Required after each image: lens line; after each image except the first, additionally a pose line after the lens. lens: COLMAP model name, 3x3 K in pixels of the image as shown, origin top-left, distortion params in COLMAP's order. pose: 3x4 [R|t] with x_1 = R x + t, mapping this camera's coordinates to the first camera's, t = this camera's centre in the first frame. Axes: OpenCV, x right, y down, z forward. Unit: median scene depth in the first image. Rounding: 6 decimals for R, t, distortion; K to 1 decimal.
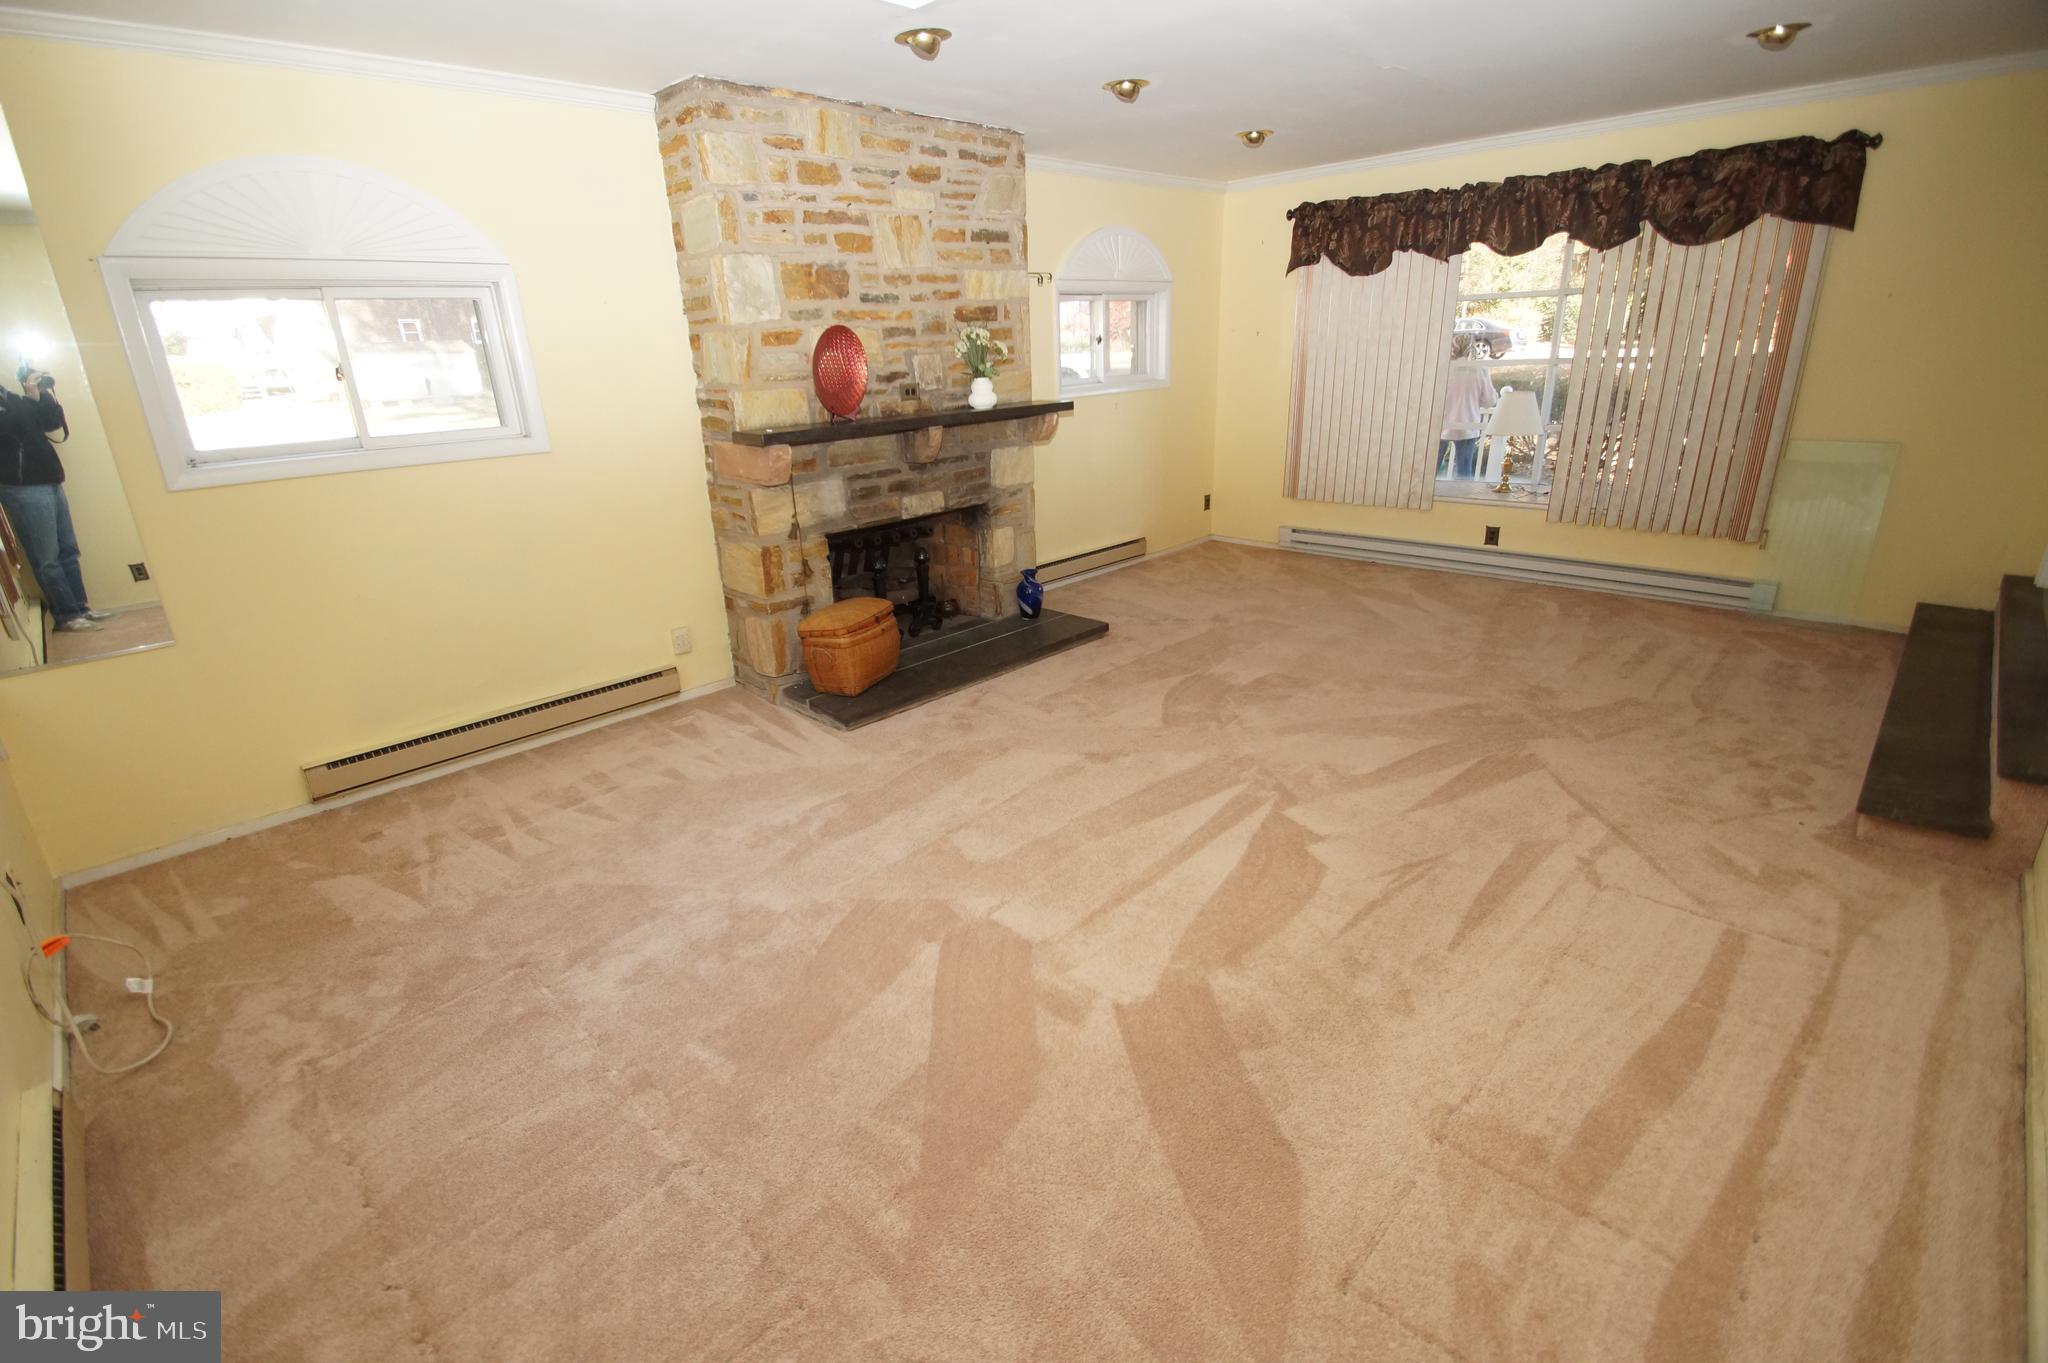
lens RADIAL K [[923.2, 0, 998.9], [0, 923.2, 675.1], [0, 0, 1]] dist [0.001099, 0.000159]
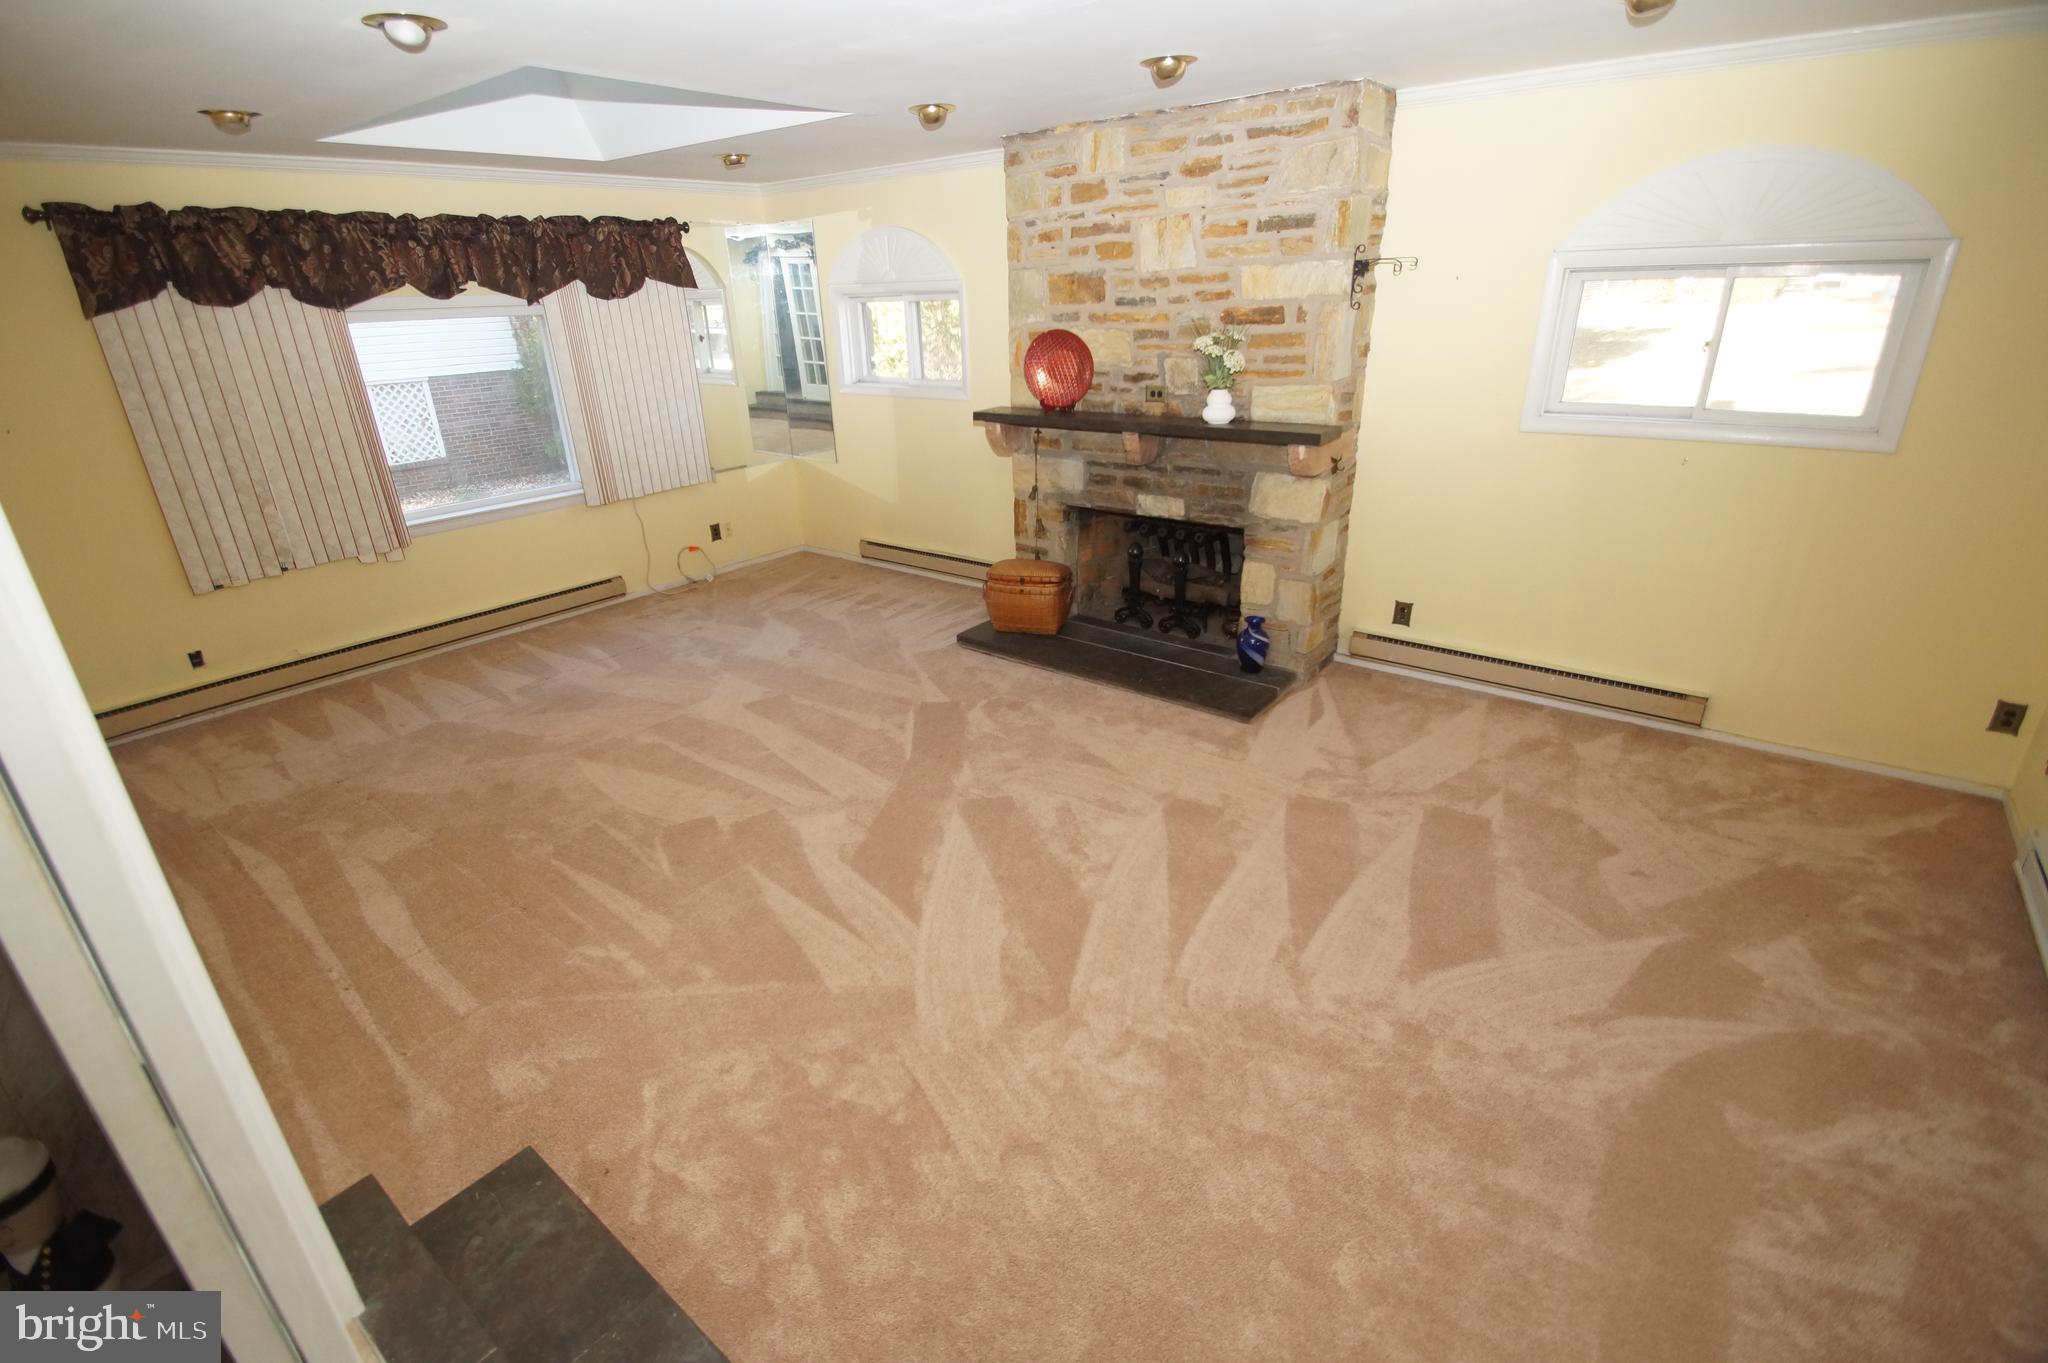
lens RADIAL K [[923.2, 0, 998.9], [0, 923.2, 675.1], [0, 0, 1]] dist [0.001099, 0.000159]
pose [[0.105413, 0.415779, -0.903336, 0.953753], [-0.306562, 0.877742, 0.368225, -0.368495], [0.945996, 0.238112, 0.219988, 0.714713]]
